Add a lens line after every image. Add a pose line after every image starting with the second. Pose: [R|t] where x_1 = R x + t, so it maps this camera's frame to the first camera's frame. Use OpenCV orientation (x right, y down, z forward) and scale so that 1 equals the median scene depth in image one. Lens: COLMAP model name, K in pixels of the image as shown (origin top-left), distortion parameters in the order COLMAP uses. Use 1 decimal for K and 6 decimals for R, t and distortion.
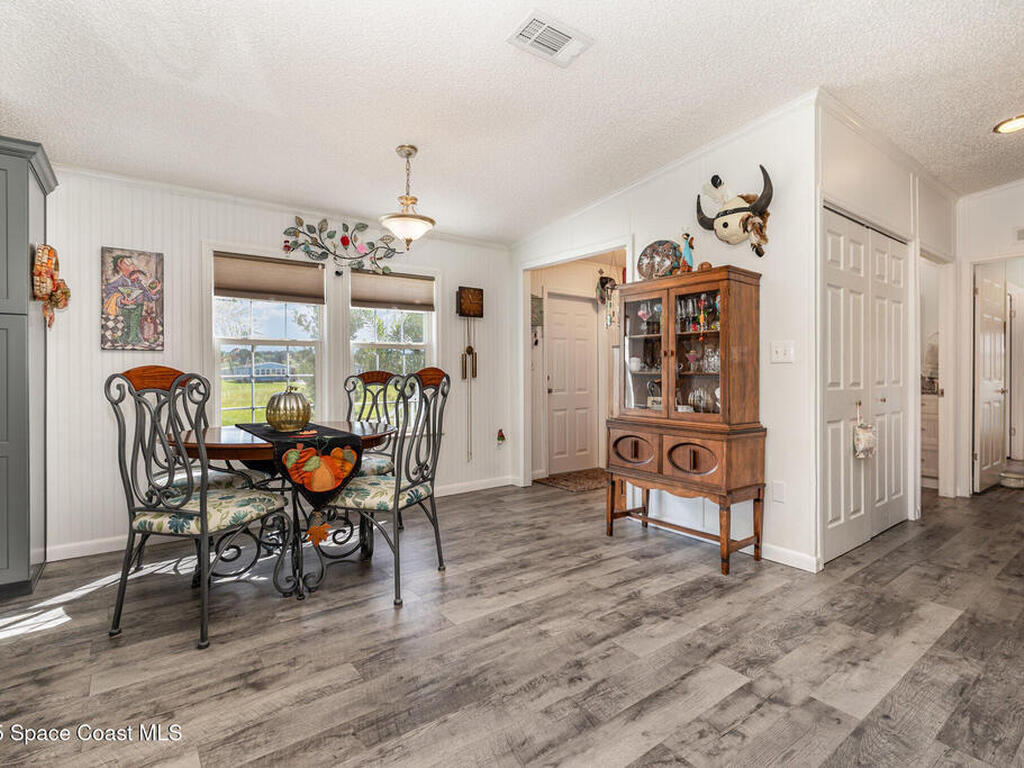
lens RADIAL K [[513.1, 0, 516.3], [0, 513.1, 371.9], [0, 0, 1]] dist [-0.004095, 0.000934]
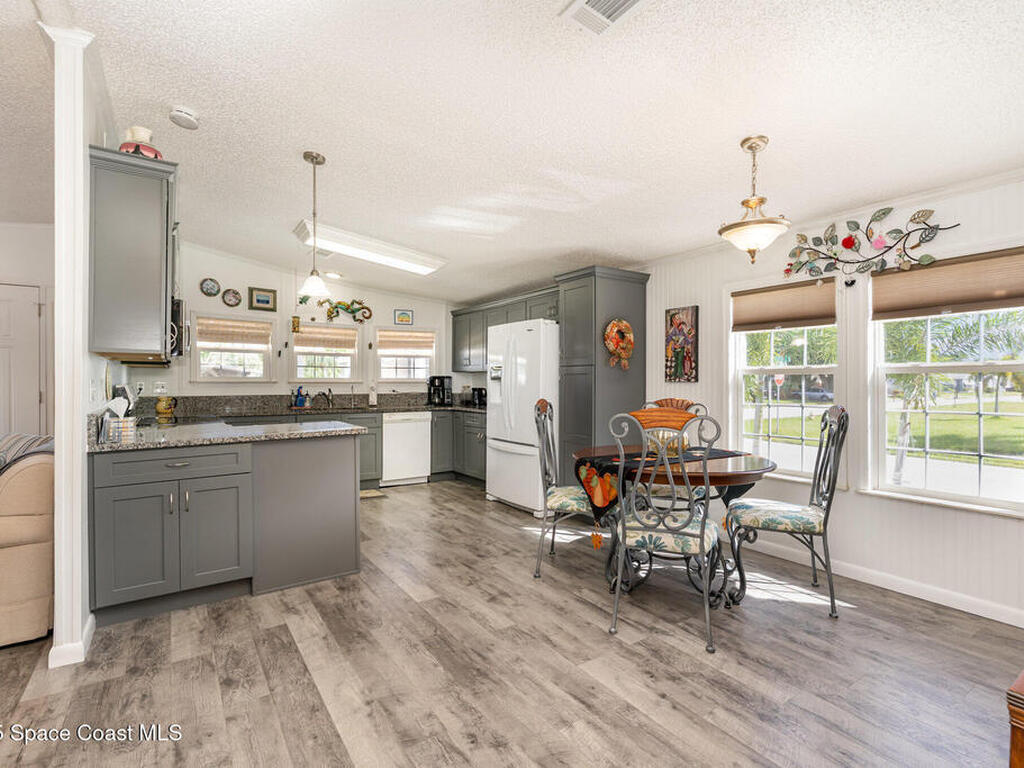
lens RADIAL K [[508.4, 0, 514.7], [0, 508.4, 380.9], [0, 0, 1]] dist [-0.001651, -0.000100]
pose [[-0.055353, 0.001441, -0.998466, 0.824122], [-0.002423, 0.999996, 0.001578, -0.062852], [0.998464, 0.002507, -0.055350, 0.867225]]
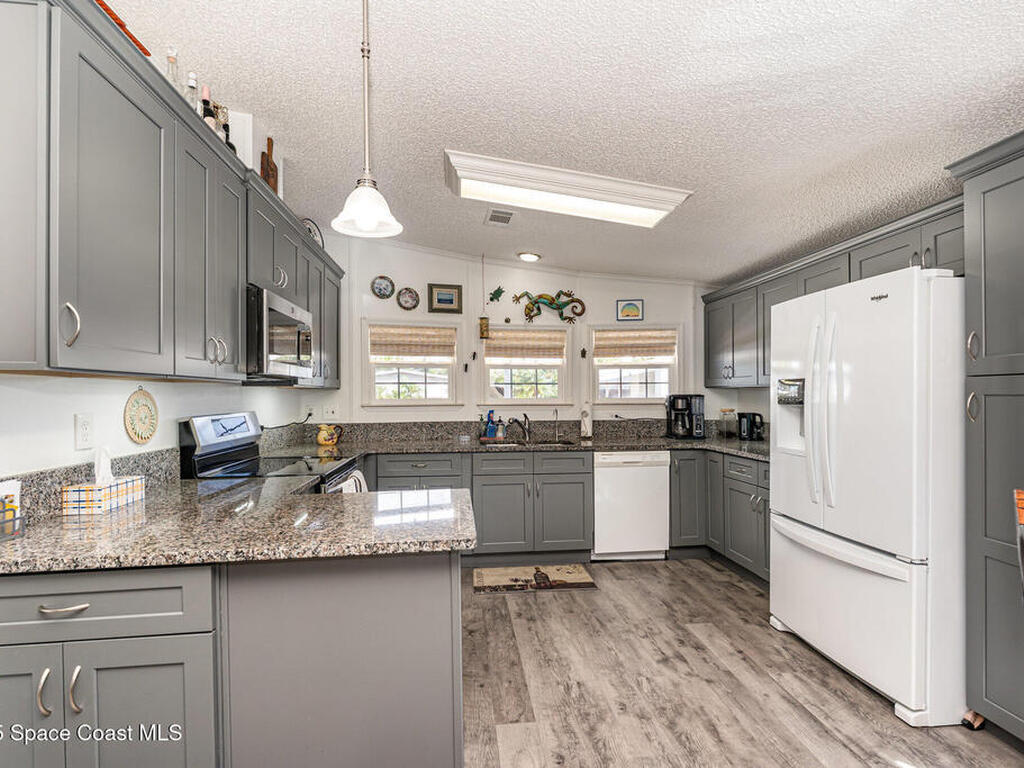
lens RADIAL K [[514.8, 0, 513.8], [0, 514.8, 394.3], [0, 0, 1]] dist [-0.002964, -0.000434]
pose [[-0.515538, 0.003839, -0.856858, -0.051335], [0.005531, 0.999984, 0.001153, -0.091158], [0.856849, -0.004145, -0.515551, 0.728816]]
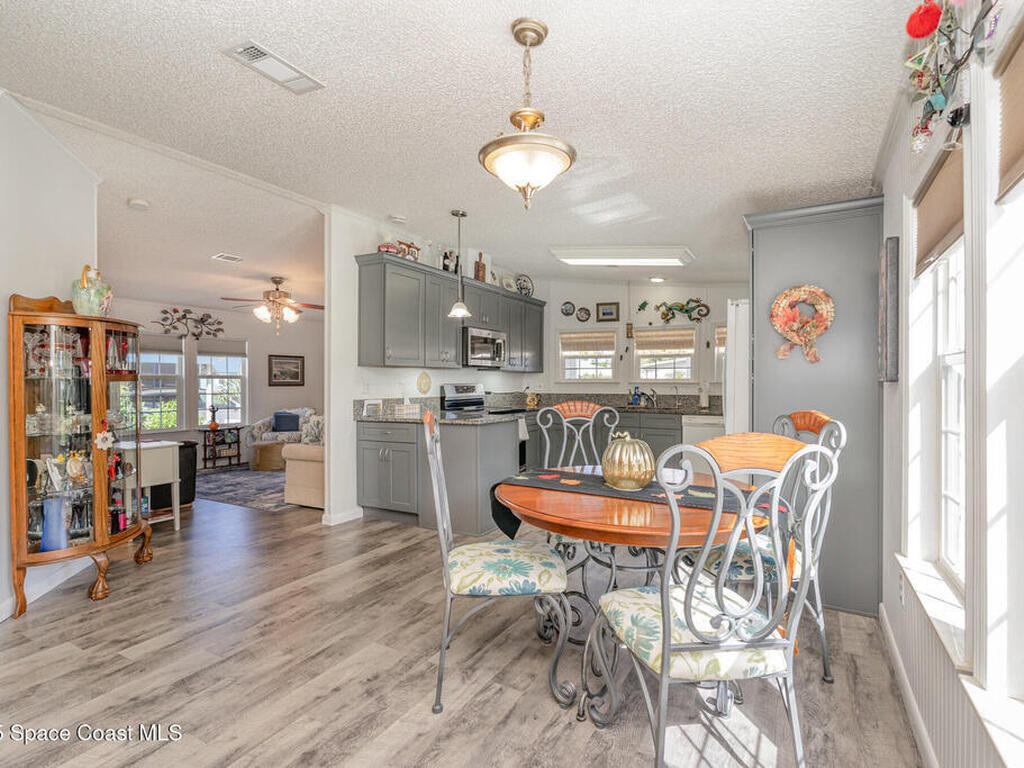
lens RADIAL K [[508.4, 0, 514.7], [0, 508.4, 380.9], [0, 0, 1]] dist [-0.001651, -0.000100]
pose [[-0.921452, 0.002301, -0.388485, 0.025085], [0.002657, 0.999996, -0.000378, -0.061200], [0.388482, -0.001380, -0.921455, 1.978022]]
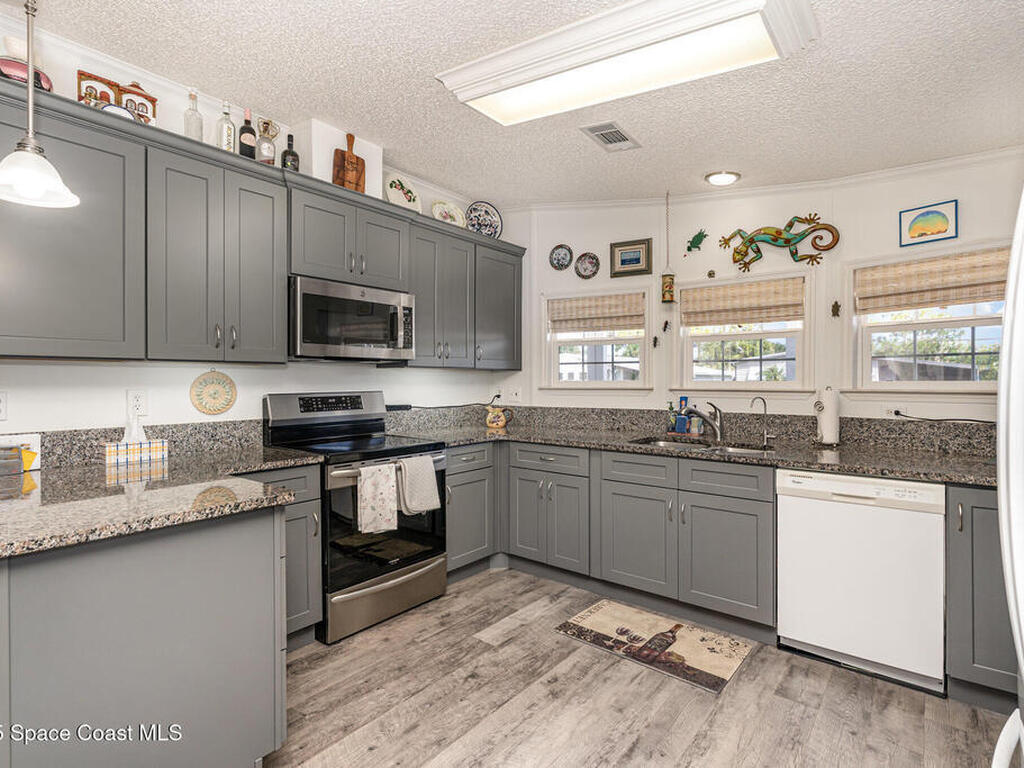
lens RADIAL K [[508.4, 0, 514.7], [0, 508.4, 380.9], [0, 0, 1]] dist [-0.001651, -0.000100]
pose [[-0.971488, 0.005720, -0.237021, -0.877689], [0.004974, 0.999981, 0.003743, -0.081509], [0.237038, 0.002457, -0.971497, 0.945939]]
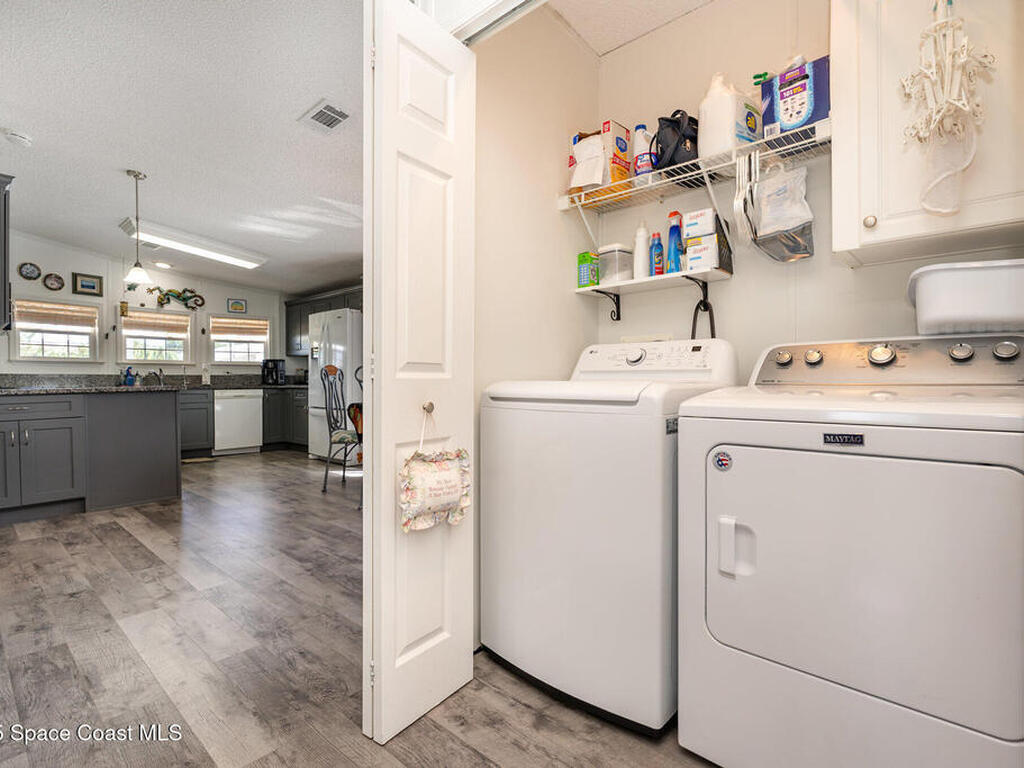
lens RADIAL K [[513.8, 0, 512.0], [0, 513.8, 384.0], [0, 0, 1]] dist [0.005421, -0.000216]
pose [[0.176590, 0.008879, -0.984244, 1.459366], [0.003951, 0.999945, 0.009730, 0.046590], [0.984277, -0.005607, 0.176545, 1.201590]]
